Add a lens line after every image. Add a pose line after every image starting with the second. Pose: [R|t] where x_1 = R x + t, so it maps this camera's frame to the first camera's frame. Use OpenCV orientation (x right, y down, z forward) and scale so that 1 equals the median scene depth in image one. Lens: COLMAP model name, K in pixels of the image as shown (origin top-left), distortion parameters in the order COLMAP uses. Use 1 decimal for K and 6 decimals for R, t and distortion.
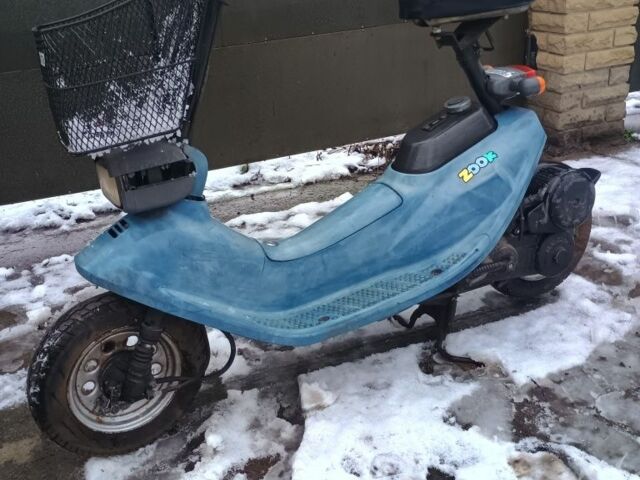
lens RADIAL K [[740.5, 0, 319.5], [0, 740.5, 240.1], [0, 0, 1]] dist [0.047315, 0.000000]
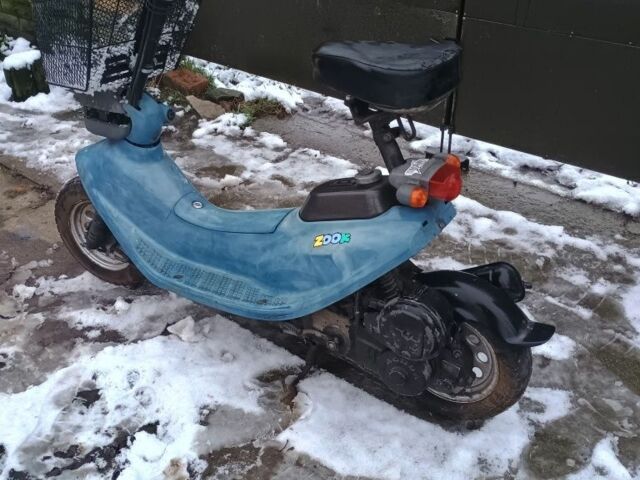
lens RADIAL K [[740.5, 0, 319.0], [0, 740.5, 243.2], [0, 0, 1]] dist [0.047315, 0.000000]
pose [[0.507478, 0.515771, -0.690251, 0.895951], [-0.378680, 0.853059, 0.359016, -0.447249], [0.773995, 0.079192, 0.628220, 0.371393]]
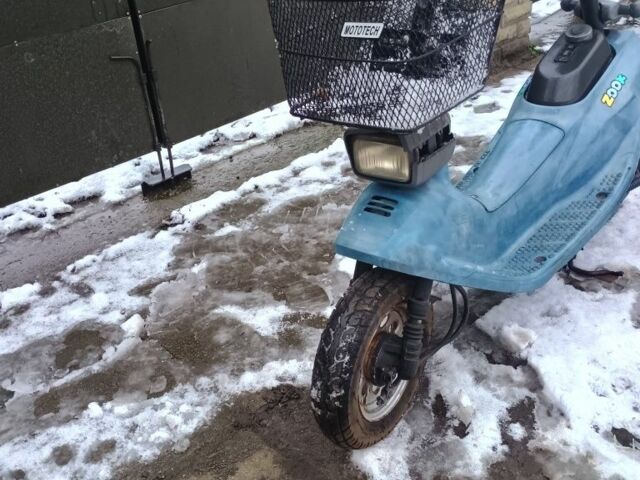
lens RADIAL K [[740.5, 0, 321.2], [0, 740.5, 236.9], [0, 0, 1]] dist [0.047315, 0.000000]
pose [[0.929277, -0.190196, 0.316656, -0.554823], [0.164631, 0.980656, 0.105883, -0.076321], [-0.330668, -0.046263, 0.942612, 0.128409]]
